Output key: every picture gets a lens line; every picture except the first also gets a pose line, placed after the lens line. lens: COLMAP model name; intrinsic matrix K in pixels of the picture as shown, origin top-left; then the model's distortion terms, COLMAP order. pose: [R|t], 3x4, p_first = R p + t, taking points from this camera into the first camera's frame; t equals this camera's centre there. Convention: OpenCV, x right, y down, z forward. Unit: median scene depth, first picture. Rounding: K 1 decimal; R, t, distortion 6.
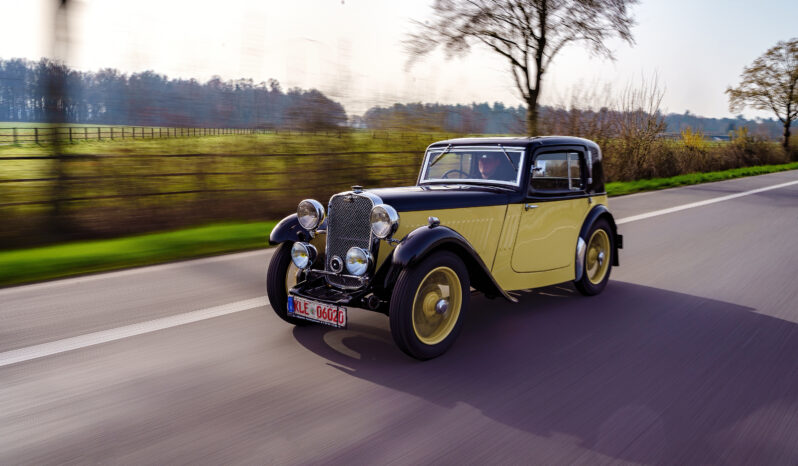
lens RADIAL K [[654.7, 0, 399.0], [0, 654.7, 233.0], [0, 0, 1]] dist [0.003344, 0.001308]
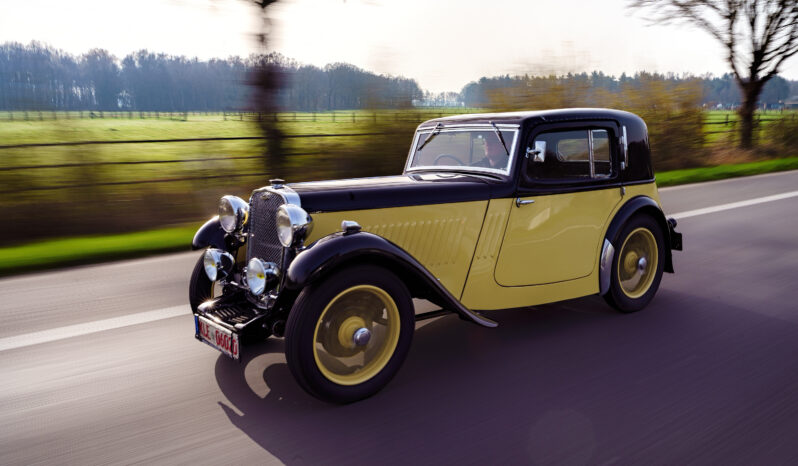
lens RADIAL K [[654.7, 0, 399.0], [0, 654.7, 233.0], [0, 0, 1]] dist [0.003344, 0.001308]
pose [[0.979334, 0.006349, -0.202148, 0.212690], [0.000209, 0.999475, 0.032403, -0.028310], [0.202247, -0.031775, 0.978819, 0.212249]]
